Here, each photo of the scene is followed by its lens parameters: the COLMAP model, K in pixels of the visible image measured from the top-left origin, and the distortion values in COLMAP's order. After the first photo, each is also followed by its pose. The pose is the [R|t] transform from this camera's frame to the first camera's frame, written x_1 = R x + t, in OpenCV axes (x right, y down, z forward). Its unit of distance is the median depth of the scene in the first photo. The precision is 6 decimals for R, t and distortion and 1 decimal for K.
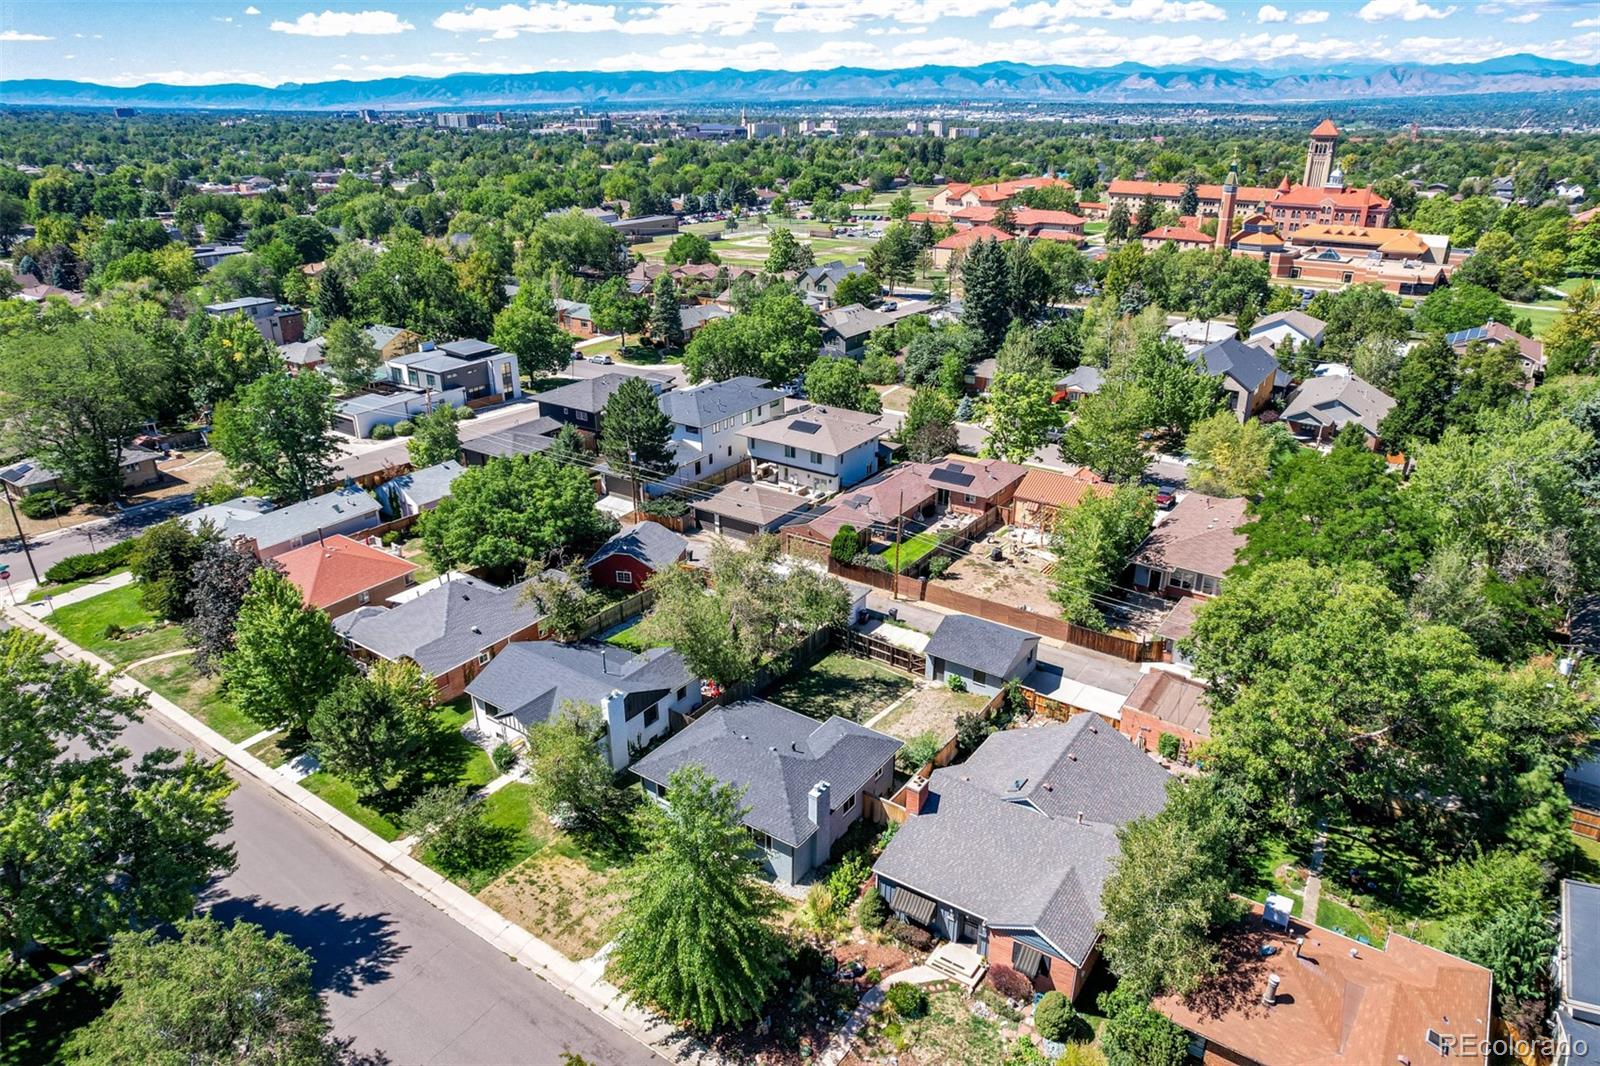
lens RADIAL K [[1020.8, 0, 791.5], [0, 1020.8, 532.9], [0, 0, 1]] dist [-0.069261, 0.057197]
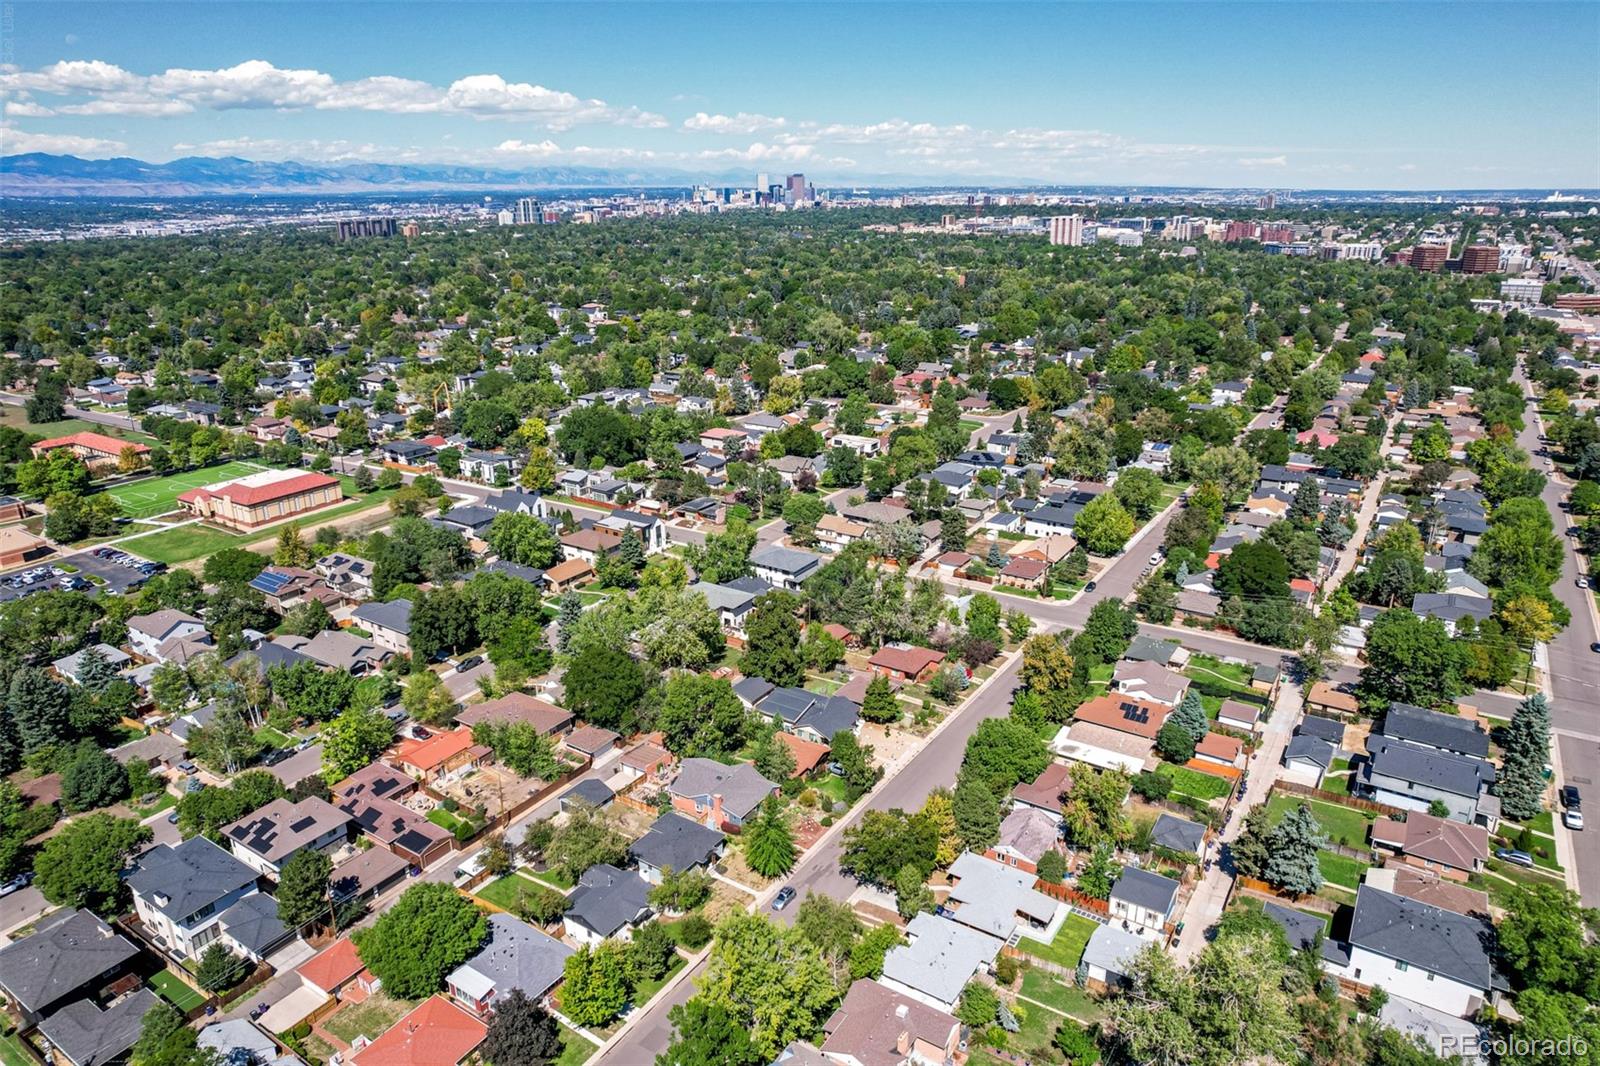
lens RADIAL K [[1020.8, 0, 812.3], [0, 1020.8, 541.4], [0, 0, 1]] dist [-0.069261, 0.057197]
pose [[-0.049303, -0.323099, 0.945080, -1.724969], [0.399034, 0.861061, 0.315191, -0.856355], [-0.915610, 0.392659, 0.086475, 0.136404]]
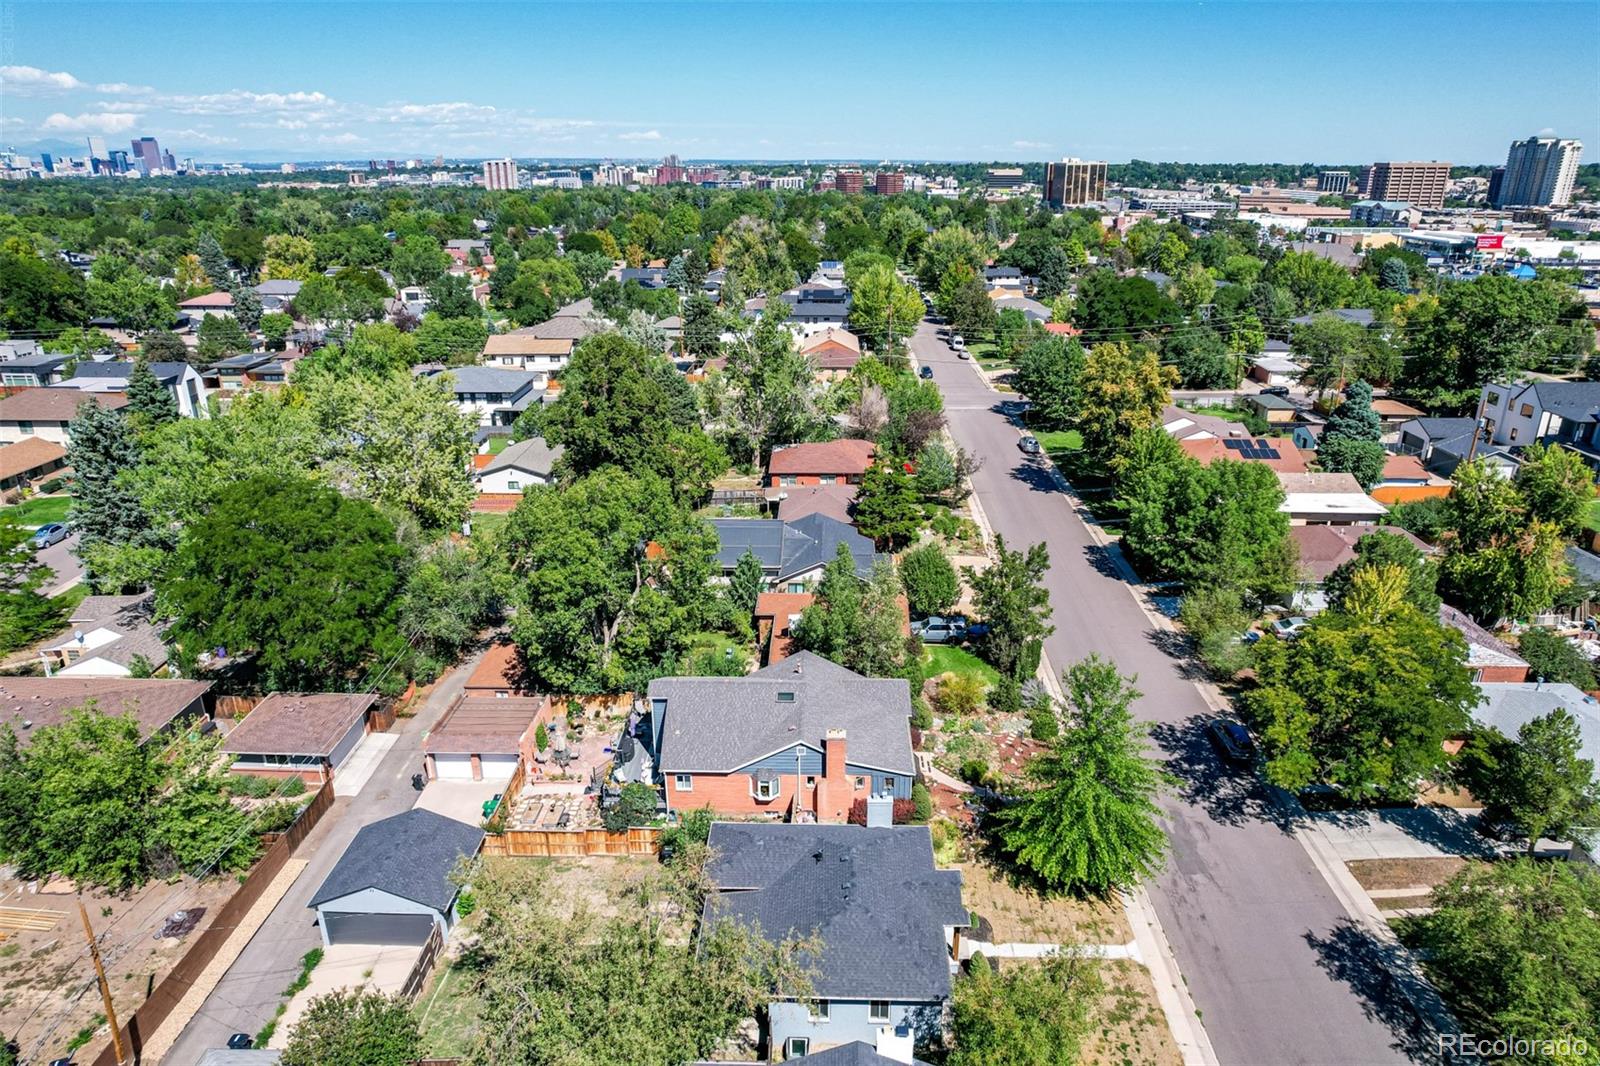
lens RADIAL K [[1020.8, 0, 808.4], [0, 1020.8, 532.5], [0, 0, 1]] dist [-0.069261, 0.057197]
pose [[-0.560637, -0.277283, 0.780257, -0.437475], [0.333662, 0.786742, 0.519333, -0.329793], [-0.757863, 0.551499, -0.348558, 0.887401]]
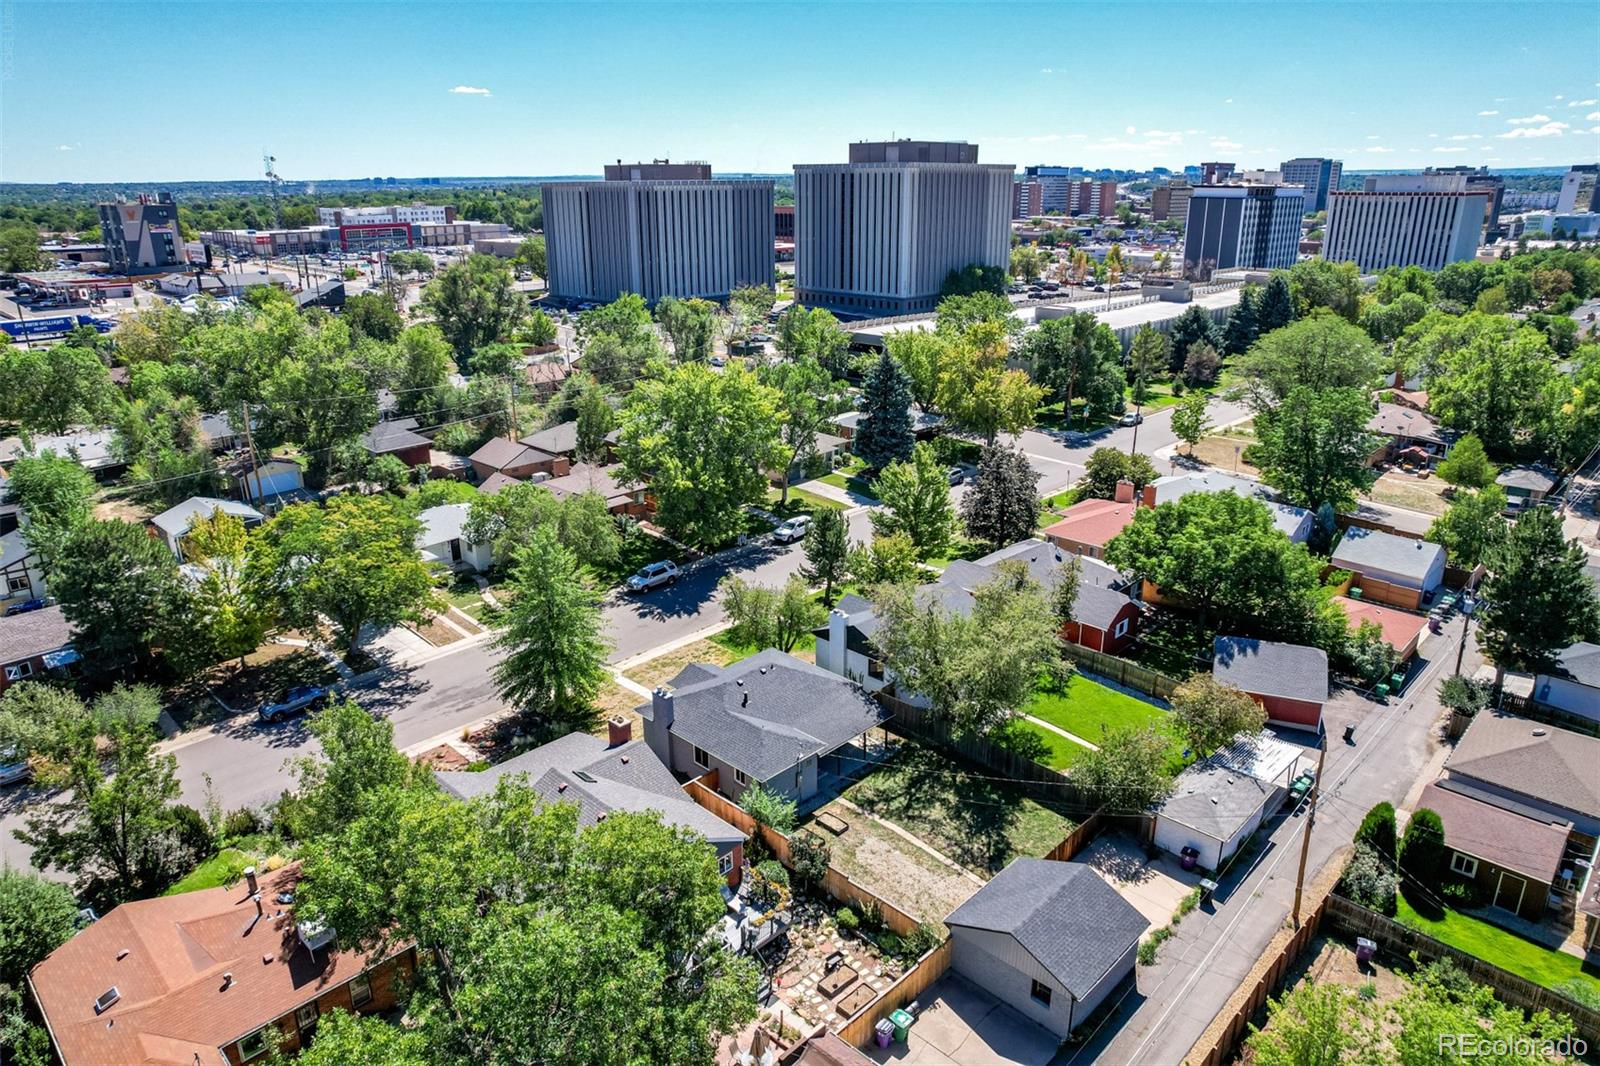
lens RADIAL K [[1020.8, 0, 798.3], [0, 1020.8, 530.6], [0, 0, 1]] dist [-0.069261, 0.057197]
pose [[-0.148221, 0.329932, -0.932296, 0.684849], [-0.392709, 0.845561, 0.361672, -0.244906], [0.907640, 0.419728, 0.004237, 0.749495]]
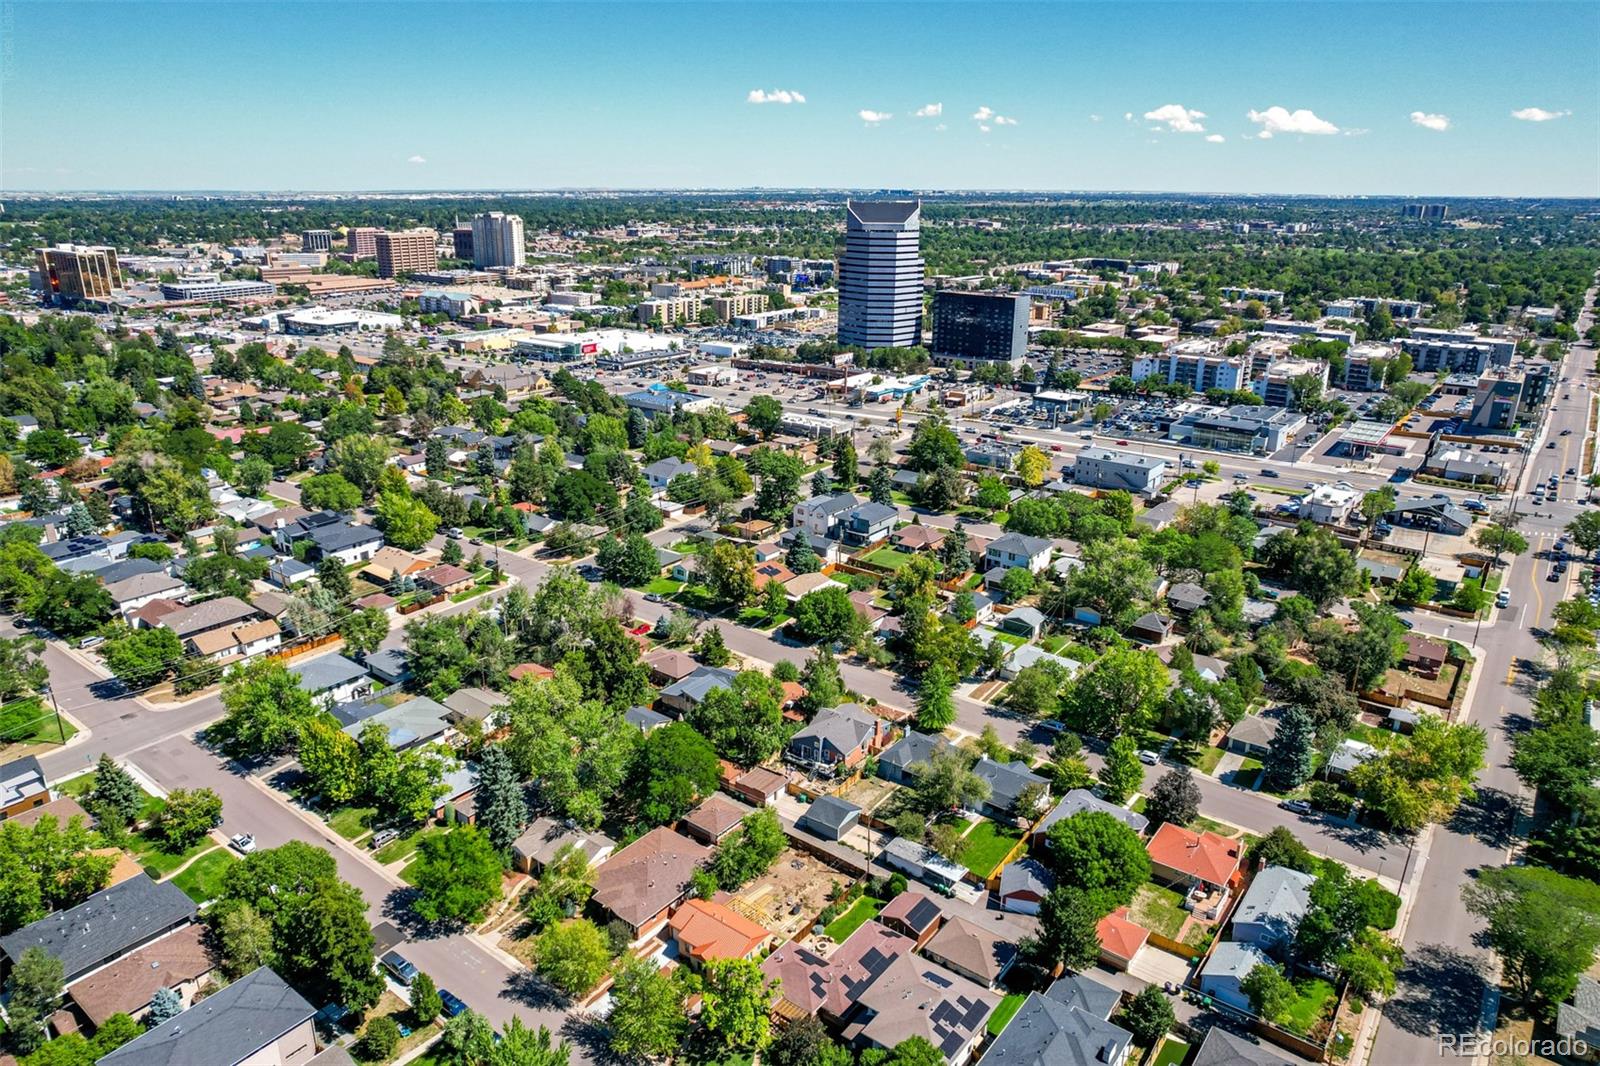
lens RADIAL K [[1020.8, 0, 798.7], [0, 1020.8, 532.9], [0, 0, 1]] dist [-0.069261, 0.057197]
pose [[-0.999069, -0.010124, 0.041934, 0.173838], [0.020847, 0.737730, 0.674774, -1.743846], [-0.037767, 0.675020, -0.736832, 2.150868]]
